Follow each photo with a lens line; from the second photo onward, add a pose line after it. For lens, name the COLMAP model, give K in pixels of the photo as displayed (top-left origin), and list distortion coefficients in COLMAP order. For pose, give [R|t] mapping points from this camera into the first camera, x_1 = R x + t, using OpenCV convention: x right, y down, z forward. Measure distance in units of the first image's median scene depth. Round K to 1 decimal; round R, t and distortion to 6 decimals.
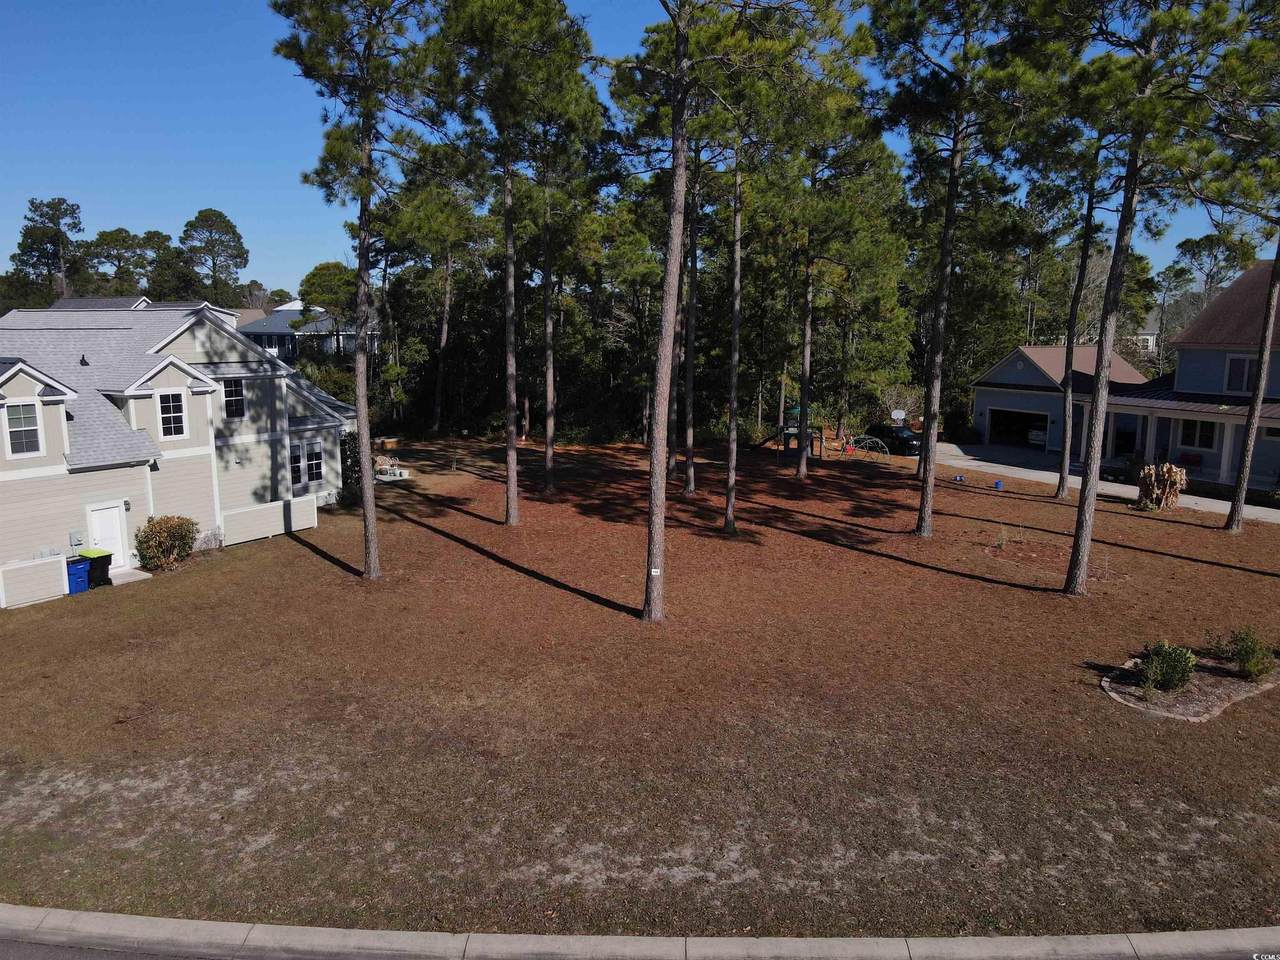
lens RADIAL K [[904.5, 0, 639.2], [0, 904.5, 467.7], [0, 0, 1]] dist [0.008146, 0.011934]
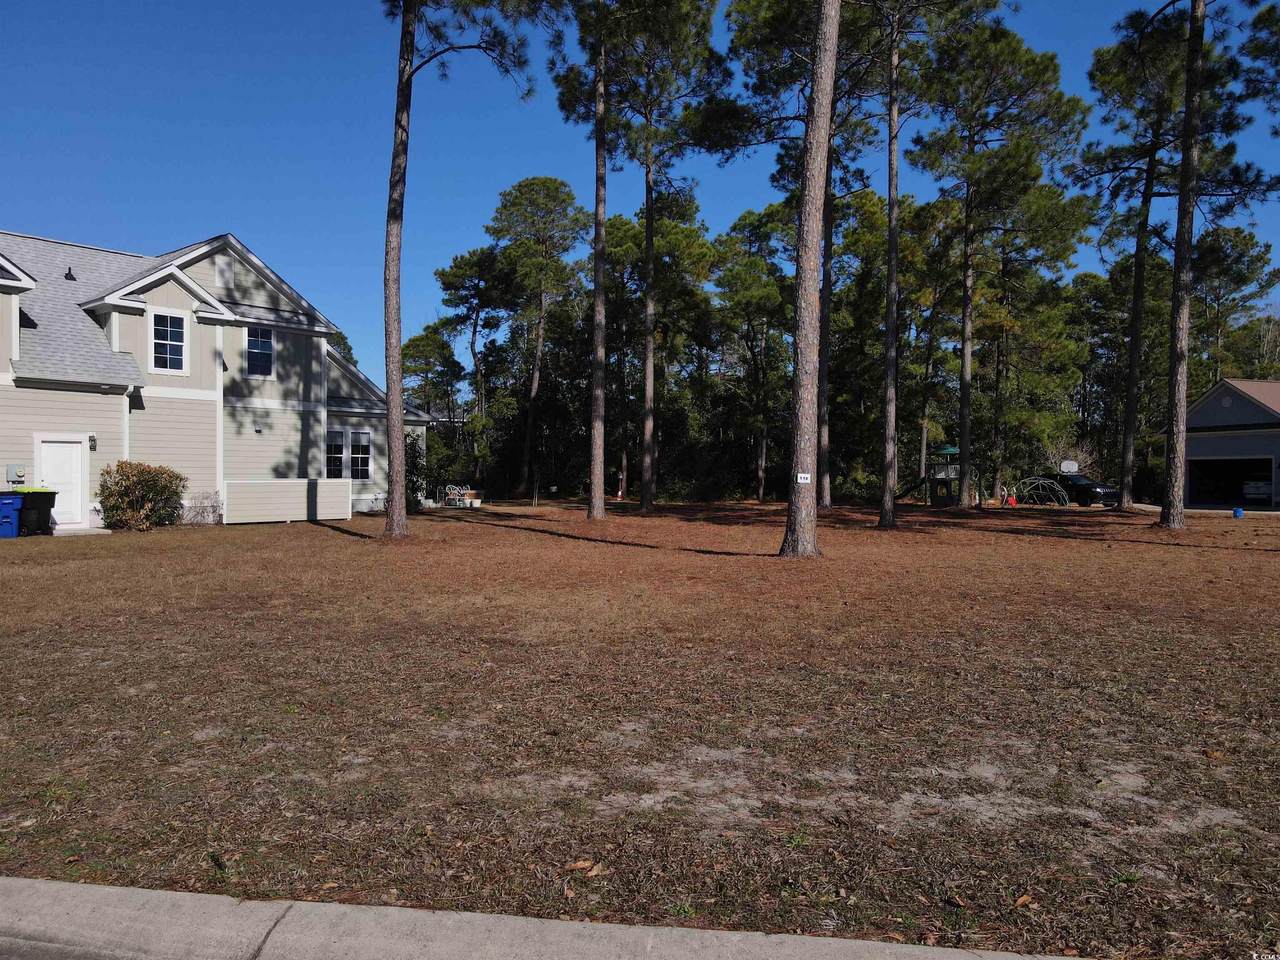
lens RADIAL K [[904.5, 0, 643.4], [0, 904.5, 479.5], [0, 0, 1]] dist [0.008146, 0.011934]
pose [[0.994023, 0.001947, -0.109156, -0.017684], [-0.018953, 0.987737, -0.154973, 0.156425], [0.107516, 0.156116, 0.981870, 0.261867]]
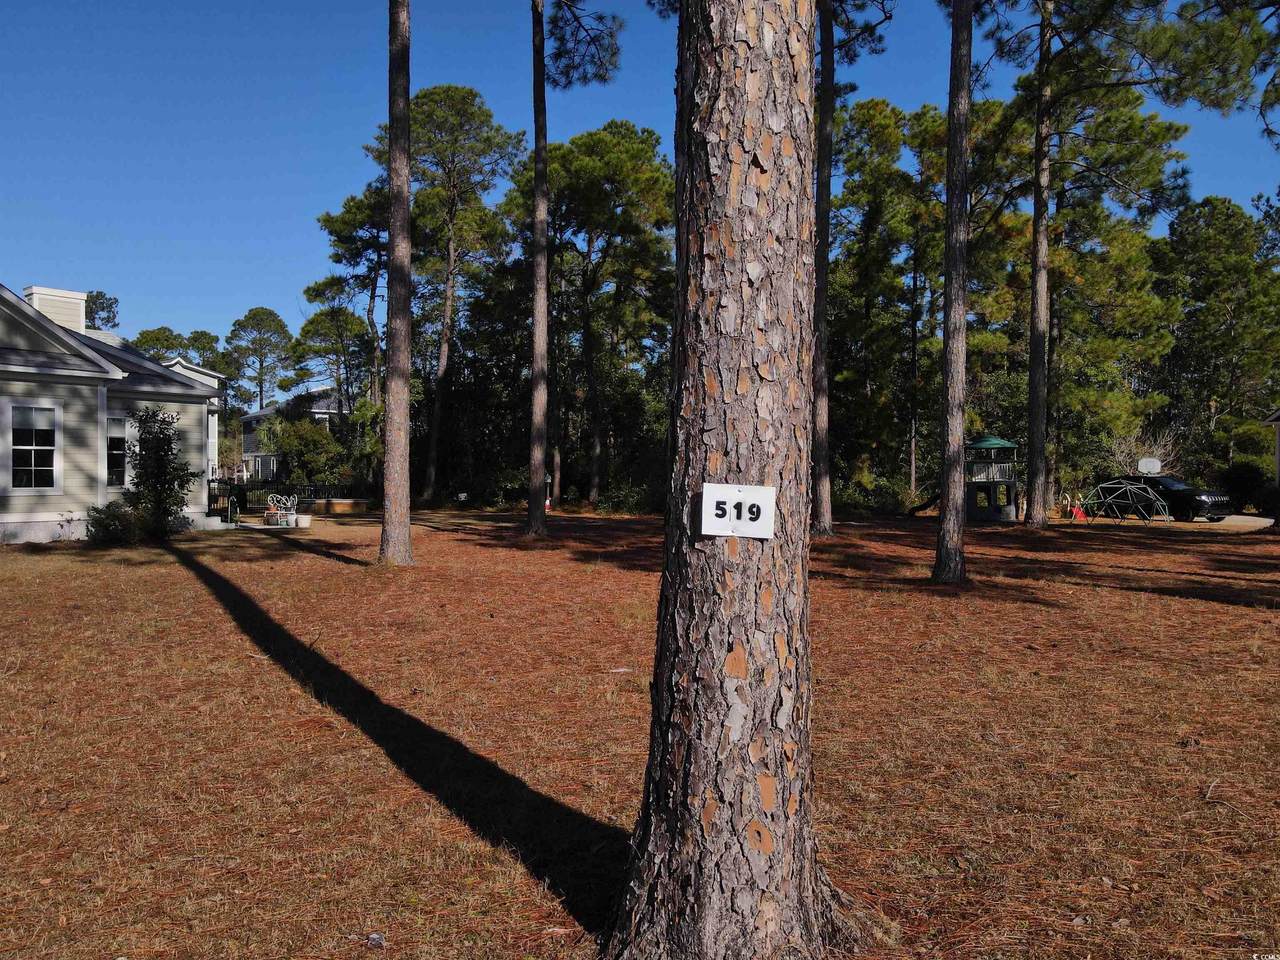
lens RADIAL K [[904.5, 0, 640.8], [0, 904.5, 476.3], [0, 0, 1]] dist [0.008146, 0.011934]
pose [[0.994613, -0.000984, -0.103650, 0.013042], [-0.015764, 0.986888, -0.160635, 0.092776], [0.102449, 0.161403, 0.981556, 0.644030]]
